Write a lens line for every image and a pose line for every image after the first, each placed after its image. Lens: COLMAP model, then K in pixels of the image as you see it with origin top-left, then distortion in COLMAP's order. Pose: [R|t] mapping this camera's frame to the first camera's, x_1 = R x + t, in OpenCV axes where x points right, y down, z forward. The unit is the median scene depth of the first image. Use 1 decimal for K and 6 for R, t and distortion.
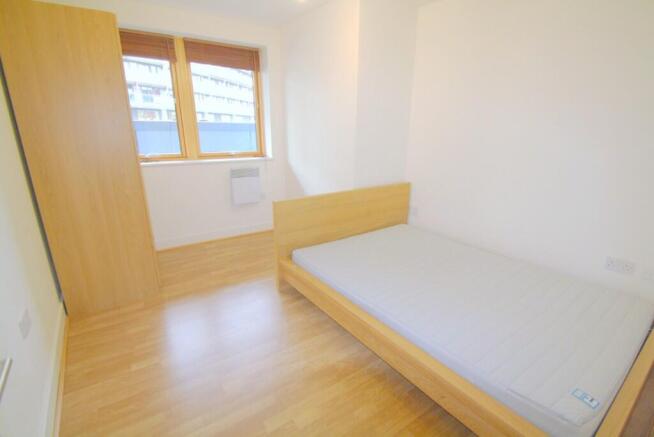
lens RADIAL K [[308.0, 0, 327.0], [0, 308.0, 218.5], [0, 0, 1]] dist [0.001635, 0.000075]
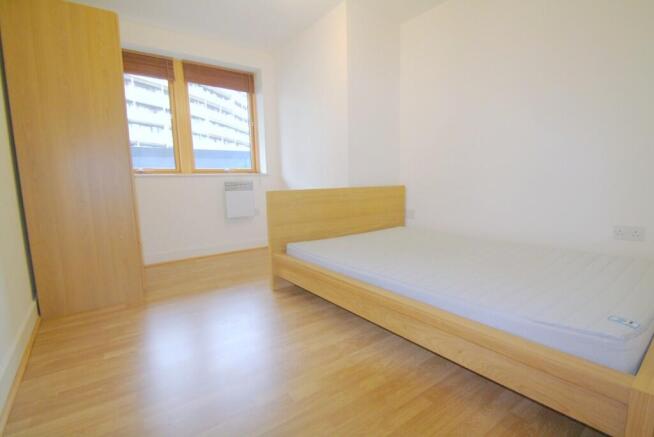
lens RADIAL K [[307.0, 0, 327.0], [0, 307.0, 218.5], [0, 0, 1]] dist [-0.002778, -0.000658]
pose [[0.999373, -0.031710, 0.015749, -0.000812], [0.033829, 0.986470, -0.160414, 0.149188], [-0.010449, 0.160846, 0.986924, 0.040380]]
